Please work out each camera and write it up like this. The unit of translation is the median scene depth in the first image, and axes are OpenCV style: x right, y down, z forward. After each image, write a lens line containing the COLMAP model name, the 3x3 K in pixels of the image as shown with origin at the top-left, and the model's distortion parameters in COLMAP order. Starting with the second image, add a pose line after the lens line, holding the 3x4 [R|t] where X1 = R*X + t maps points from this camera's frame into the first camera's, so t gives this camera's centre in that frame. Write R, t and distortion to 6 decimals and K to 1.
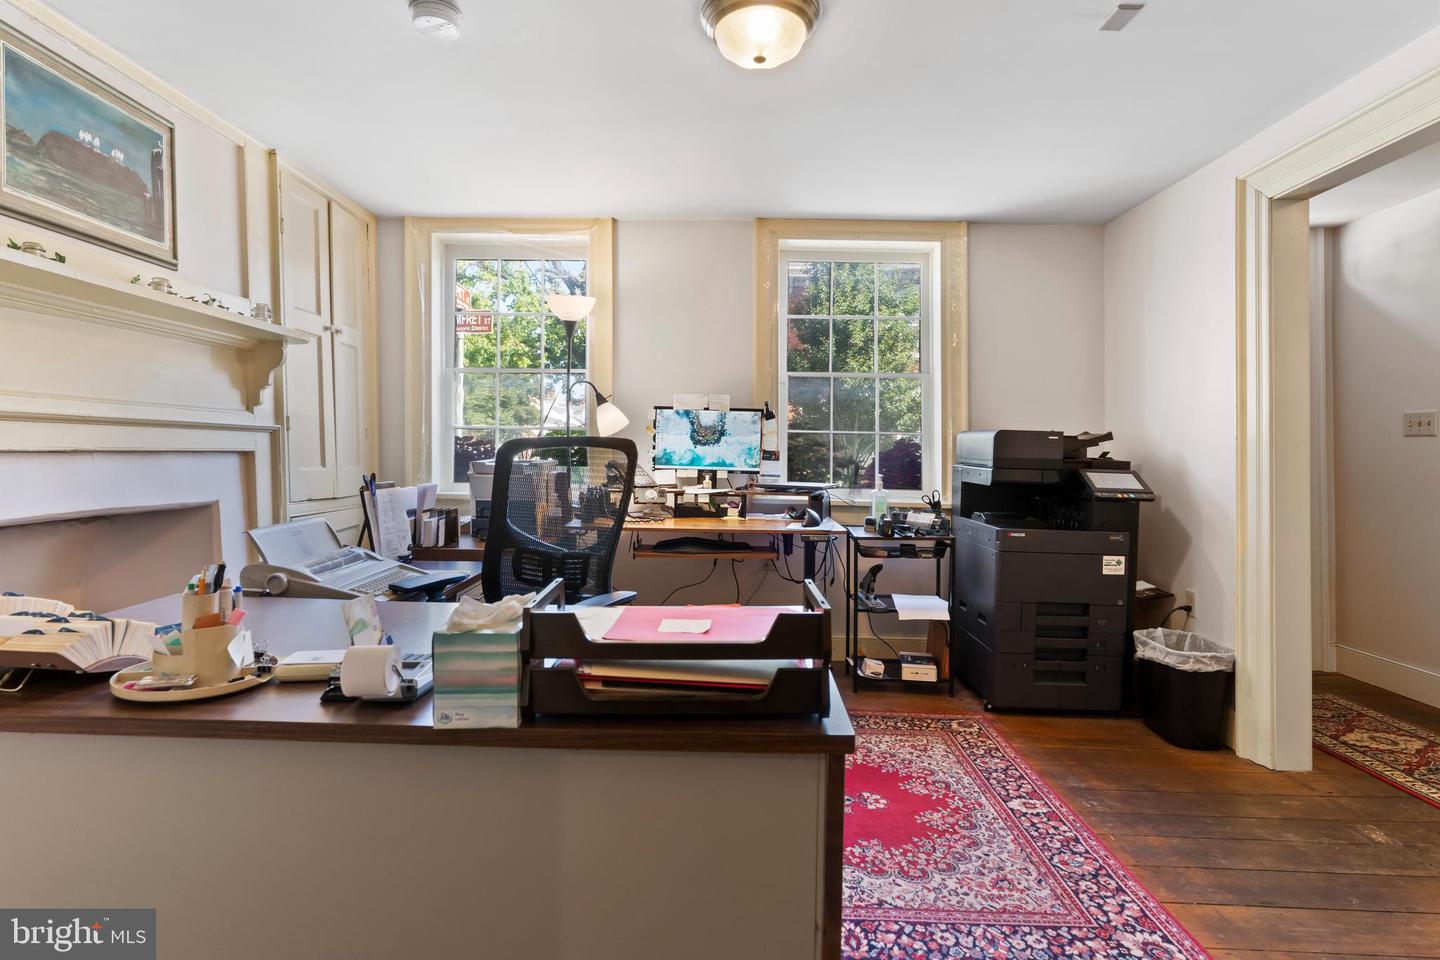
lens RADIAL K [[730.6, 0, 716.2], [0, 730.6, 474.7], [0, 0, 1]] dist [-0.001815, 0.000623]
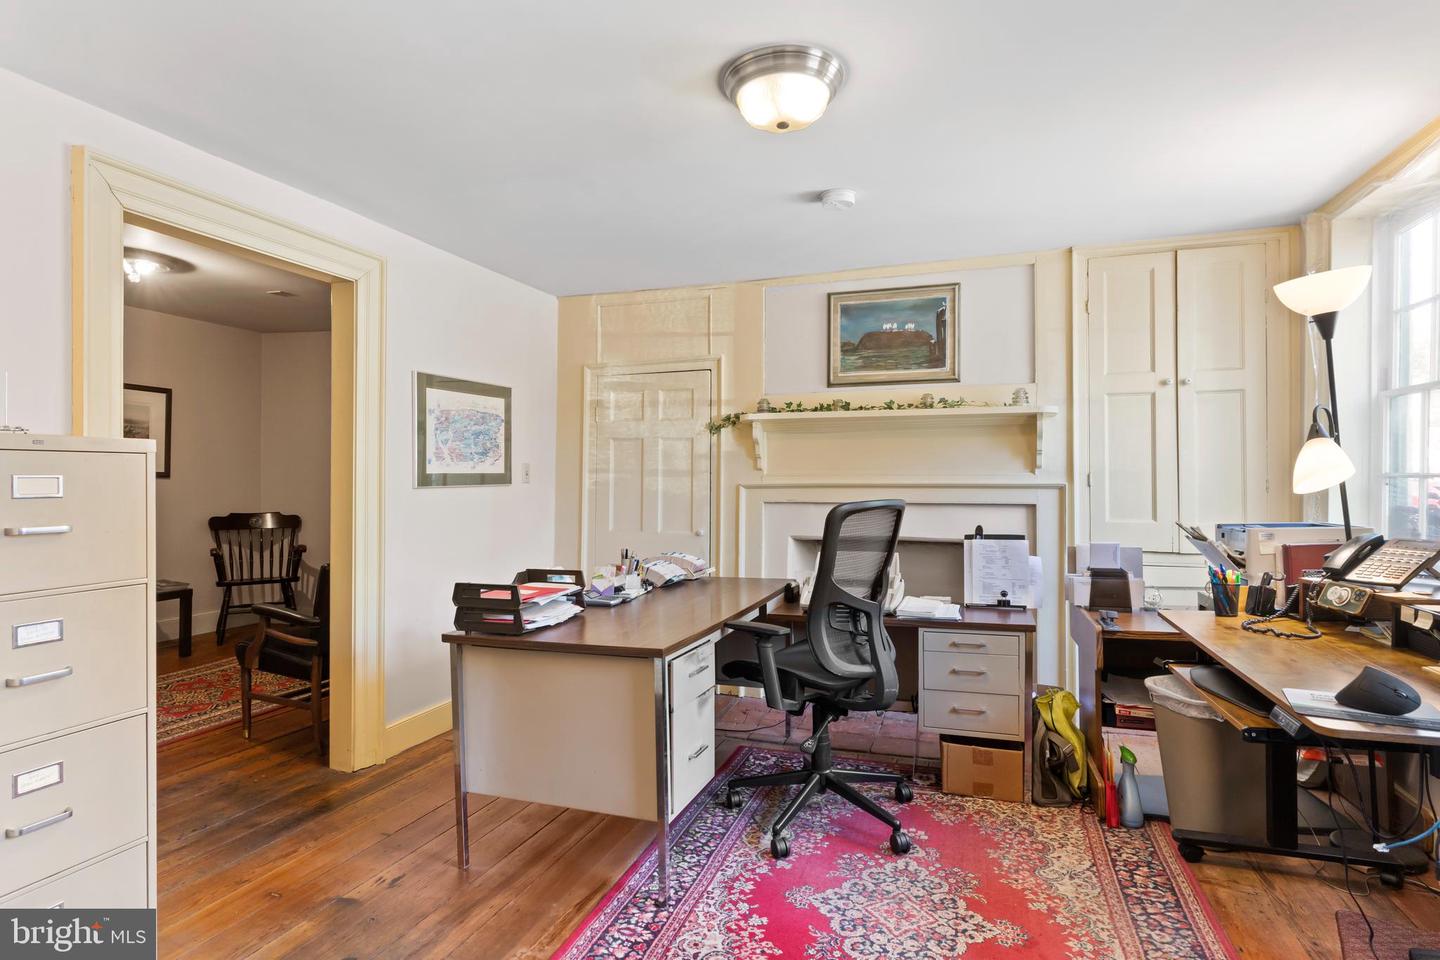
lens RADIAL K [[730.6, 0, 716.2], [0, 730.6, 474.7], [0, 0, 1]] dist [-0.001815, 0.000623]
pose [[-0.264603, -0.011922, -0.964284, 0.857451], [-0.026722, 0.999630, -0.005026, -0.074824], [0.963987, 0.024437, -0.264824, 0.970729]]
